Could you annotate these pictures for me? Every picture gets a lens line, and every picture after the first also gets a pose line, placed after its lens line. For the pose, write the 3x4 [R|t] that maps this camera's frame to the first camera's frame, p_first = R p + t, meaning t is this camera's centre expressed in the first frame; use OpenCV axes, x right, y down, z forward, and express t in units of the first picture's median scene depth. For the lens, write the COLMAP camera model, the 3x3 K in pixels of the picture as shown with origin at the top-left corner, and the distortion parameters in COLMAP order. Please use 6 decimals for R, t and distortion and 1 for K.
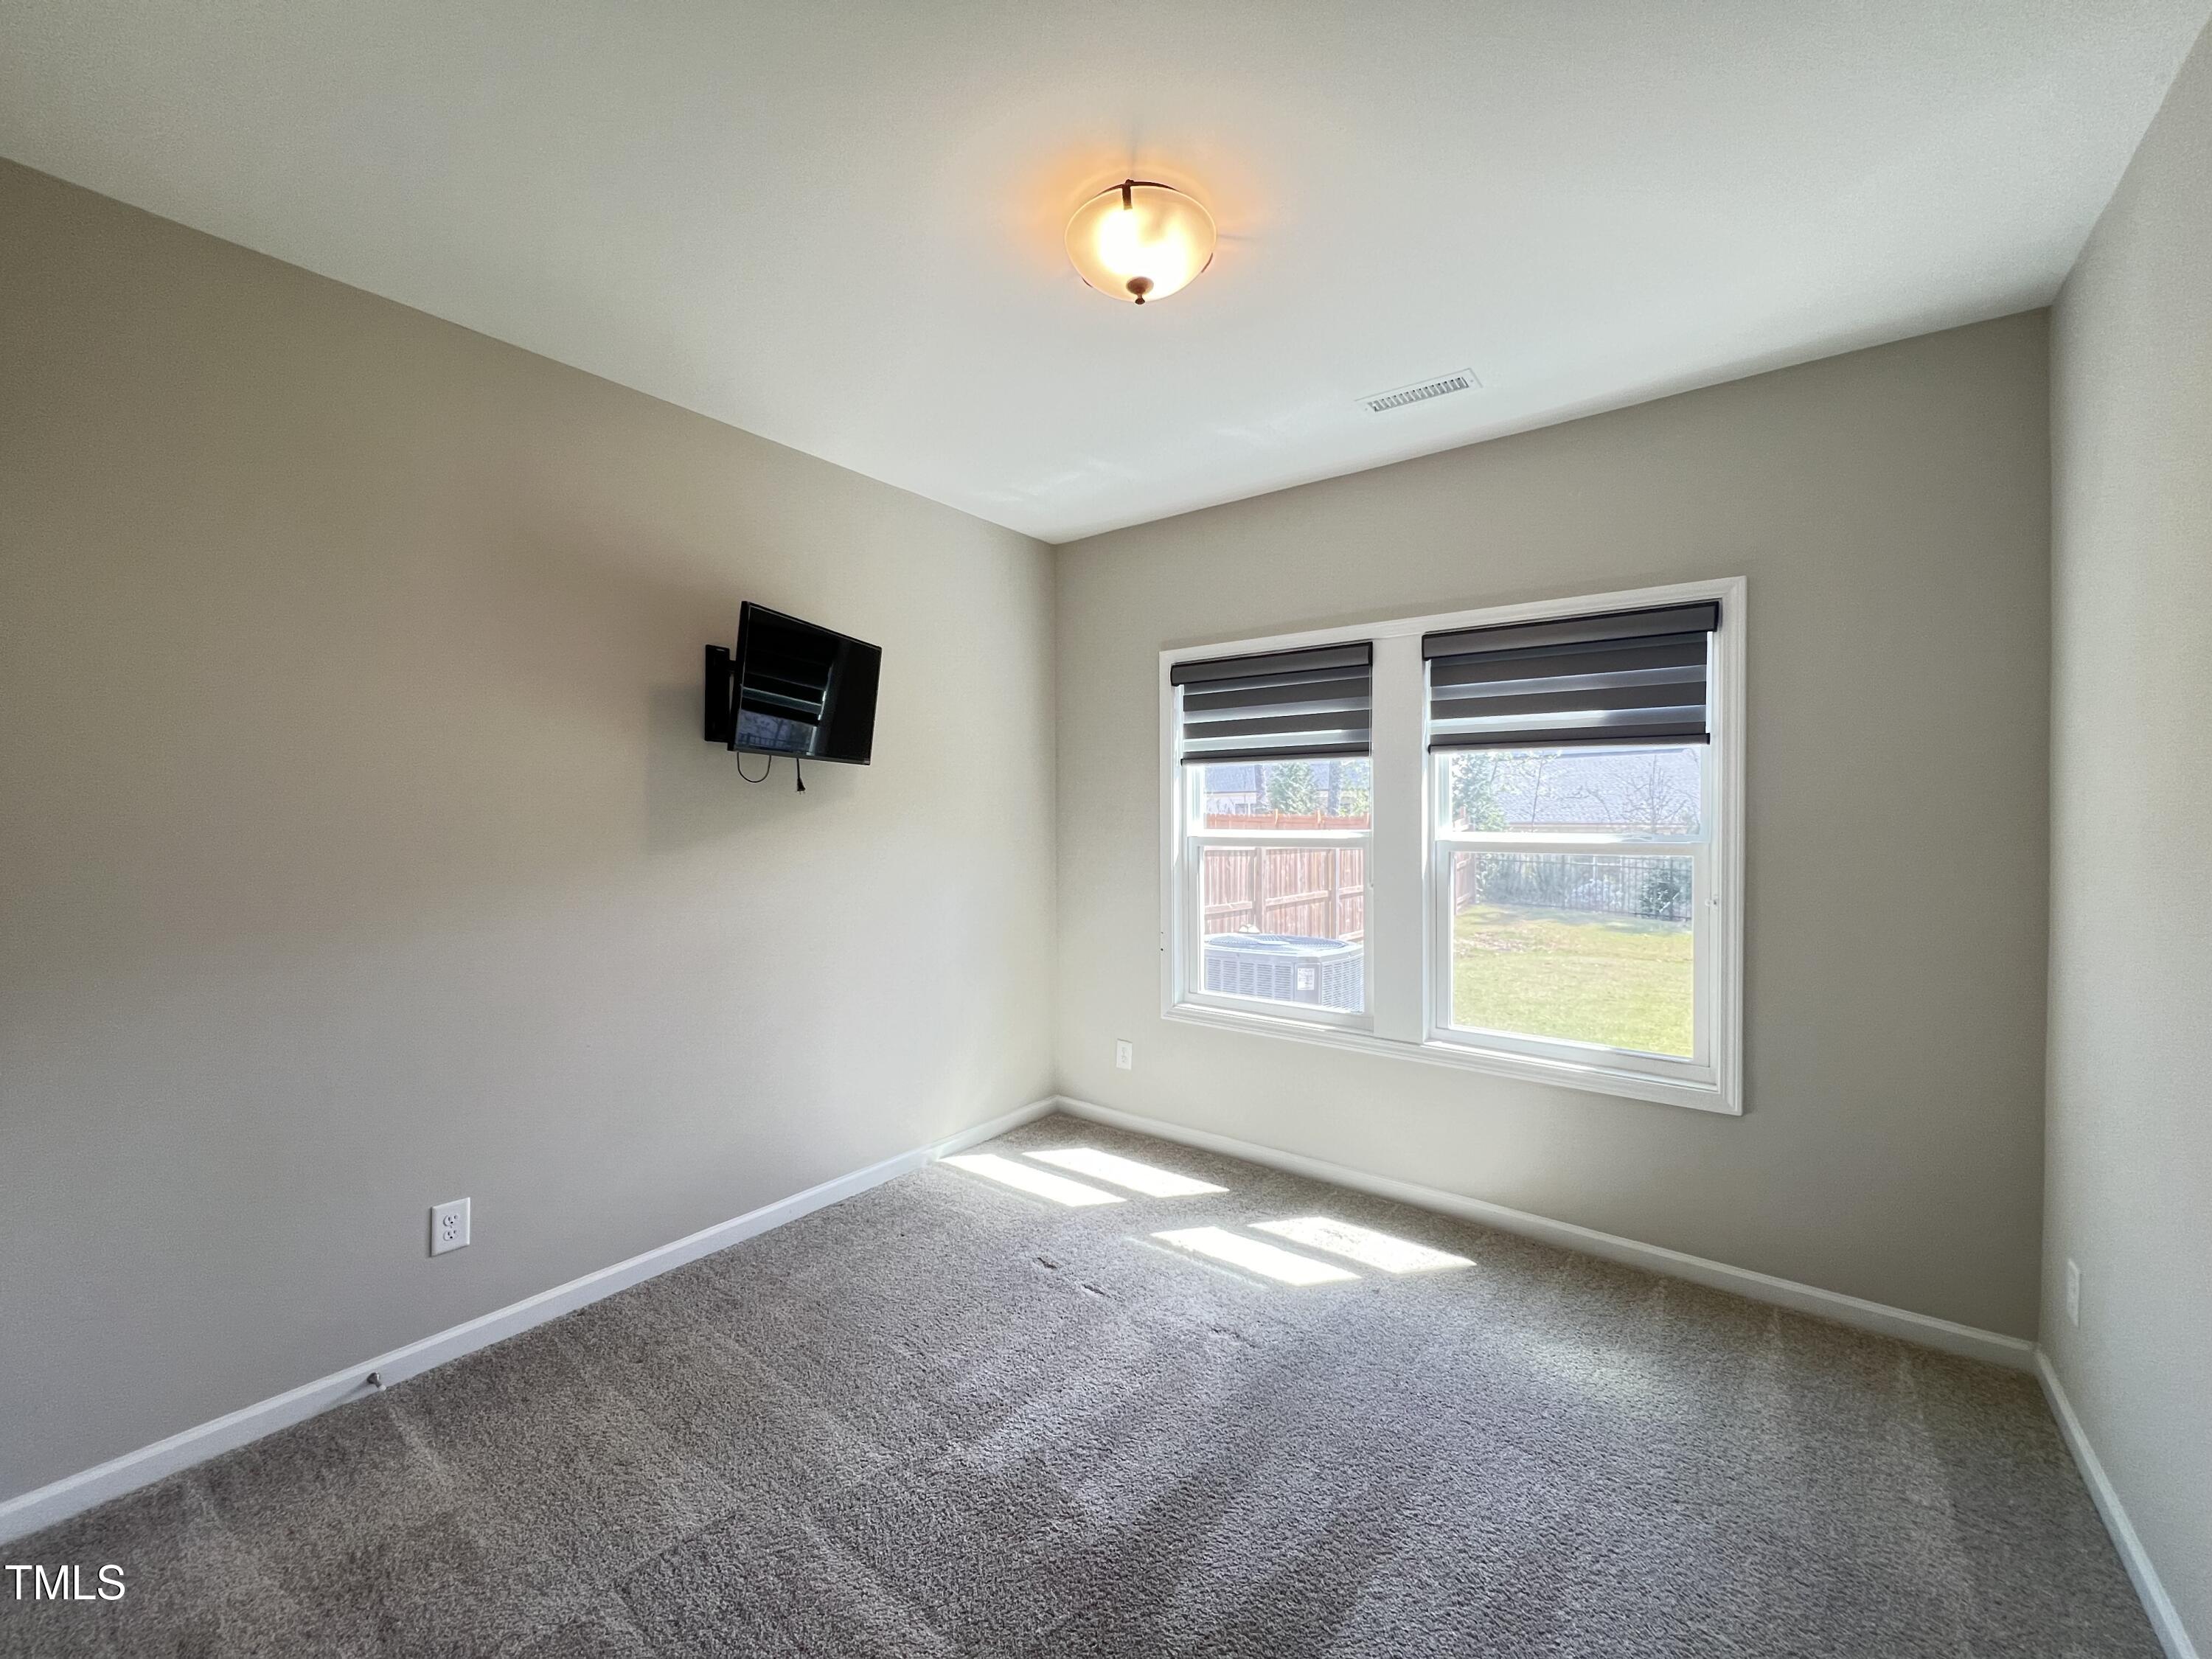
lens RADIAL K [[888.3, 0, 1095.8], [0, 888.3, 824.4], [0, 0, 1]] dist [0.000986, -0.000257]
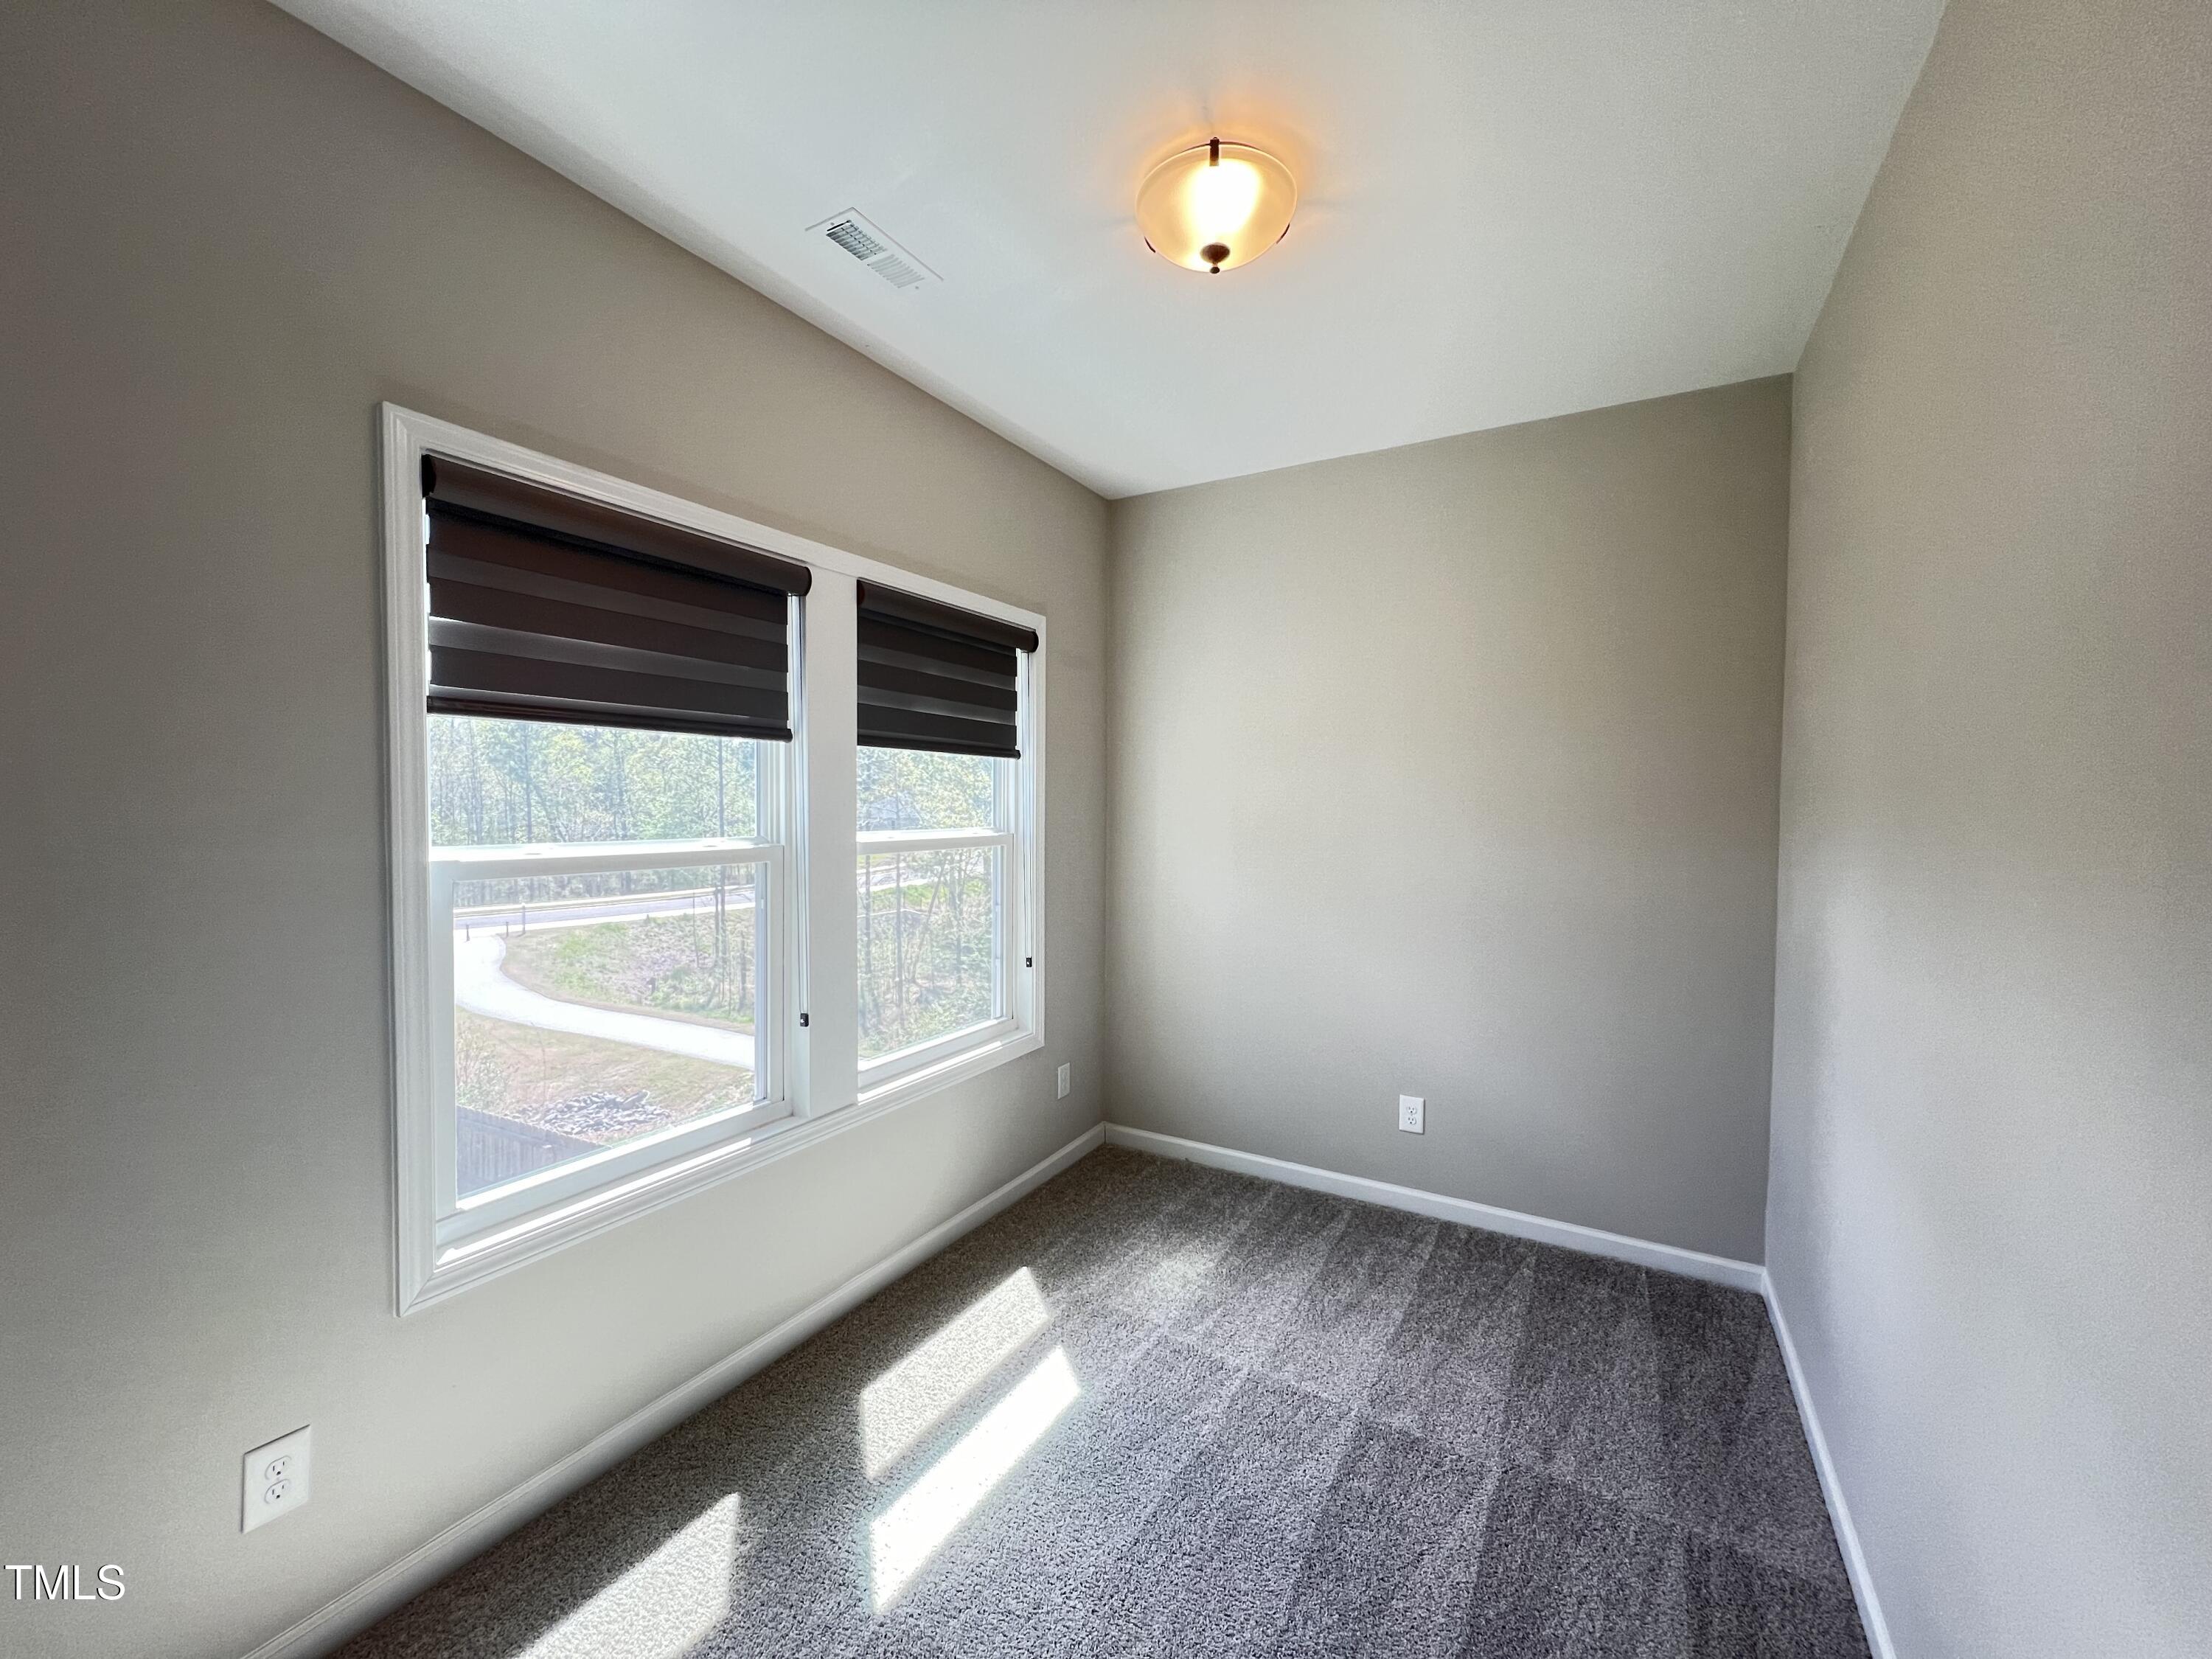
lens RADIAL K [[888.3, 0, 1095.8], [0, 888.3, 824.4], [0, 0, 1]] dist [0.000986, -0.000257]
pose [[-0.091589, -0.024477, 0.995496, -0.426440], [0.011183, 0.999610, 0.025607, -0.015912], [-0.995734, 0.013478, -0.091280, 0.847817]]
